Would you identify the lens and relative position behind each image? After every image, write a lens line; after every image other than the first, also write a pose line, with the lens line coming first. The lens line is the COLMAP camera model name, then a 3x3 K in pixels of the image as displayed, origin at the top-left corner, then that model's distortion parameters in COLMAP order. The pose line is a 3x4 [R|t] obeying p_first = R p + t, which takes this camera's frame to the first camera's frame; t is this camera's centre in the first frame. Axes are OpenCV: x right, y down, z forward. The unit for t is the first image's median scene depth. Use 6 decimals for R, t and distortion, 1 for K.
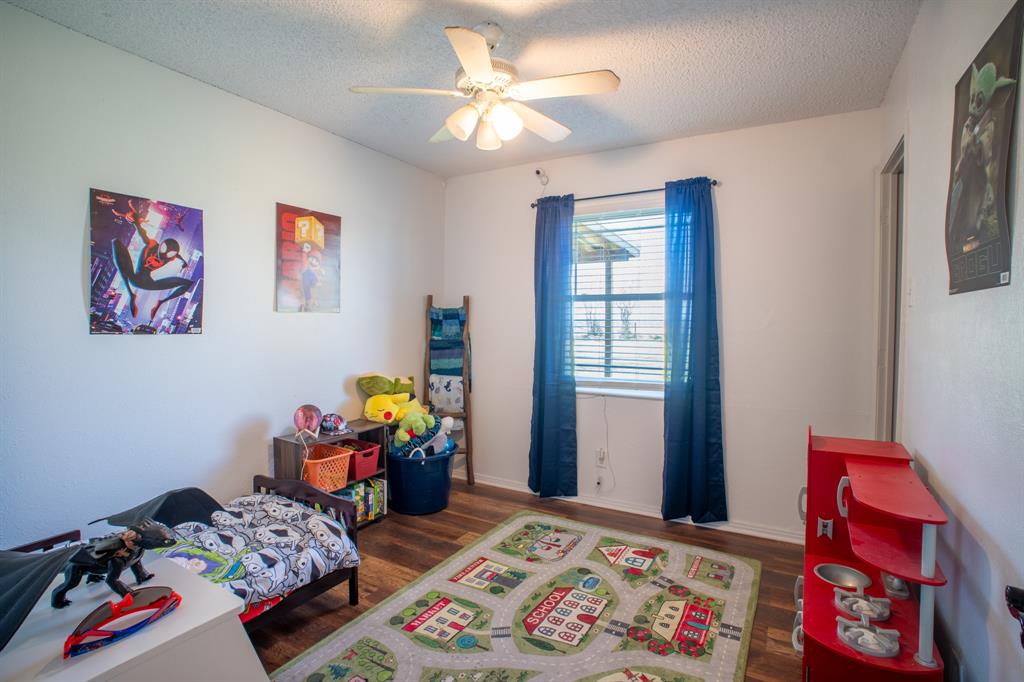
lens RADIAL K [[512.4, 0, 514.3], [0, 512.4, 325.6], [0, 0, 1]] dist [-0.003227, -0.000376]
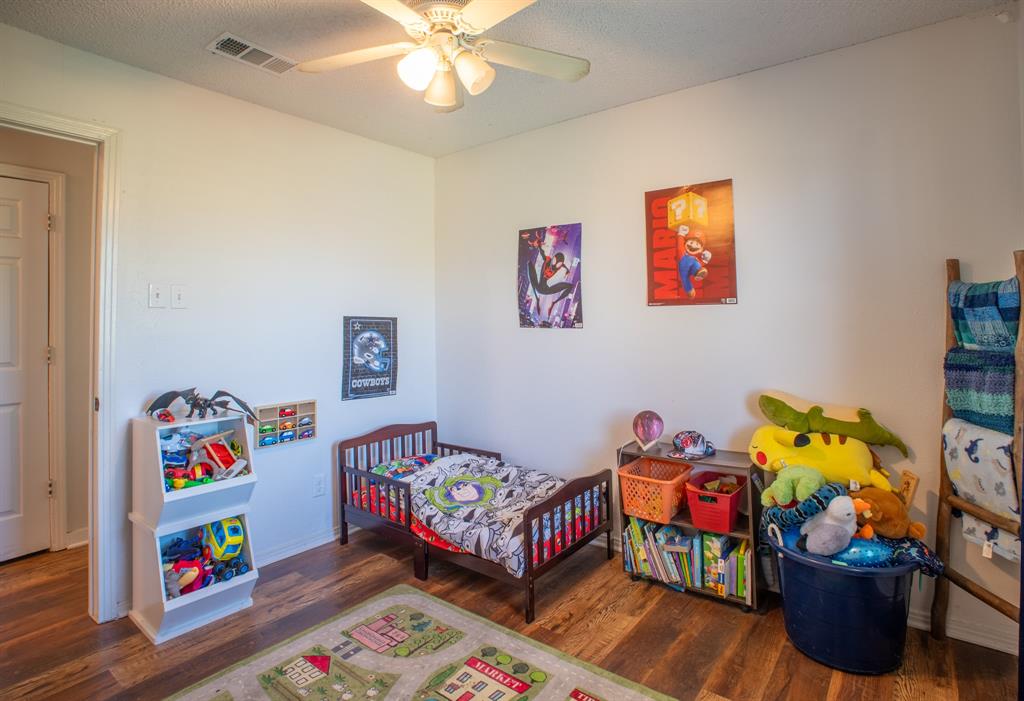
lens RADIAL K [[518.6, 0, 514.8], [0, 518.6, 292.7], [0, 0, 1]] dist [-0.046683, 0.000220]
pose [[-0.121805, -0.058326, -0.990839, 0.609049], [-0.002447, 0.998287, -0.058464, 0.004524], [0.992551, -0.004696, -0.121739, 1.044605]]
